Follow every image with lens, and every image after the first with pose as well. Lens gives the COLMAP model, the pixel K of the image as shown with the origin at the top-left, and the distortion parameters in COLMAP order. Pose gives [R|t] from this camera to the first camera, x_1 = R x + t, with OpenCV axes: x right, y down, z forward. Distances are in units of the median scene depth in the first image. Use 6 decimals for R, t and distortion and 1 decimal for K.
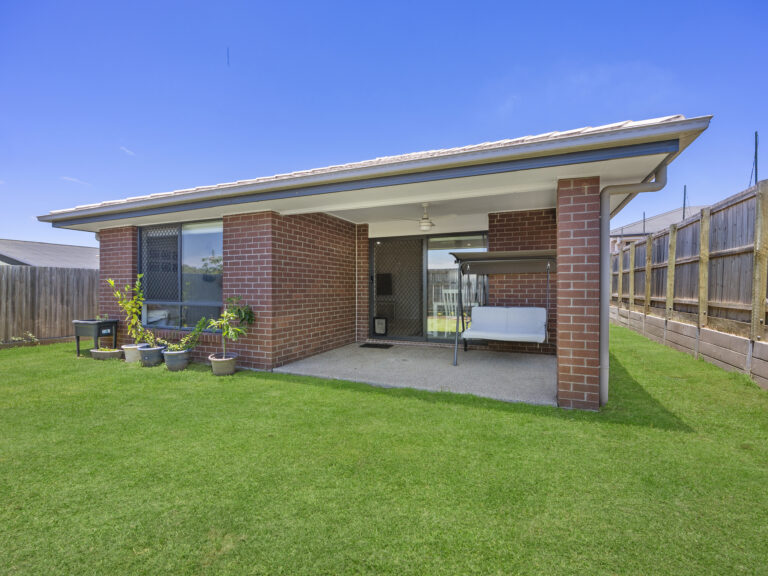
lens RADIAL K [[333.2, 0, 385.3], [0, 333.2, 289.6], [0, 0, 1]] dist [-0.000698, 0.000285]
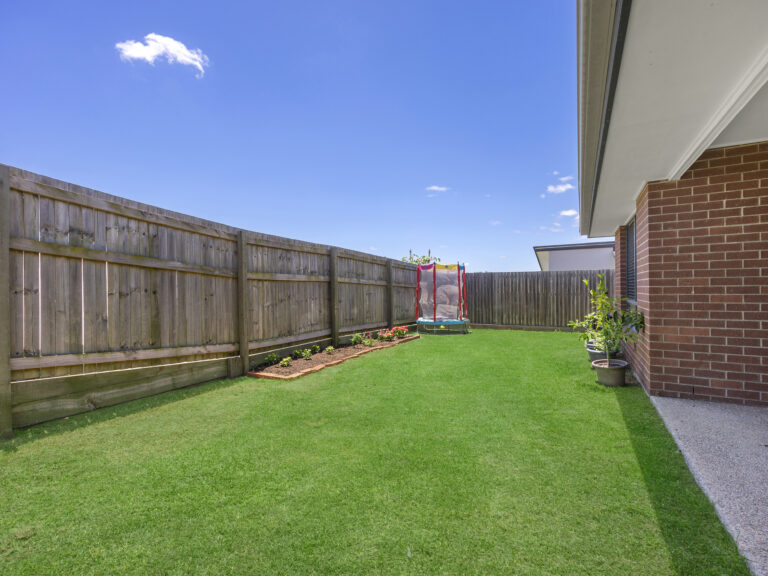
lens RADIAL K [[333.2, 0, 385.3], [0, 333.2, 289.6], [0, 0, 1]] dist [-0.000698, 0.000285]
pose [[-0.109329, 0.001635, -0.994004, 0.410770], [0.005269, 0.999986, 0.001065, -0.000246], [0.993992, -0.005121, -0.109336, 0.433144]]
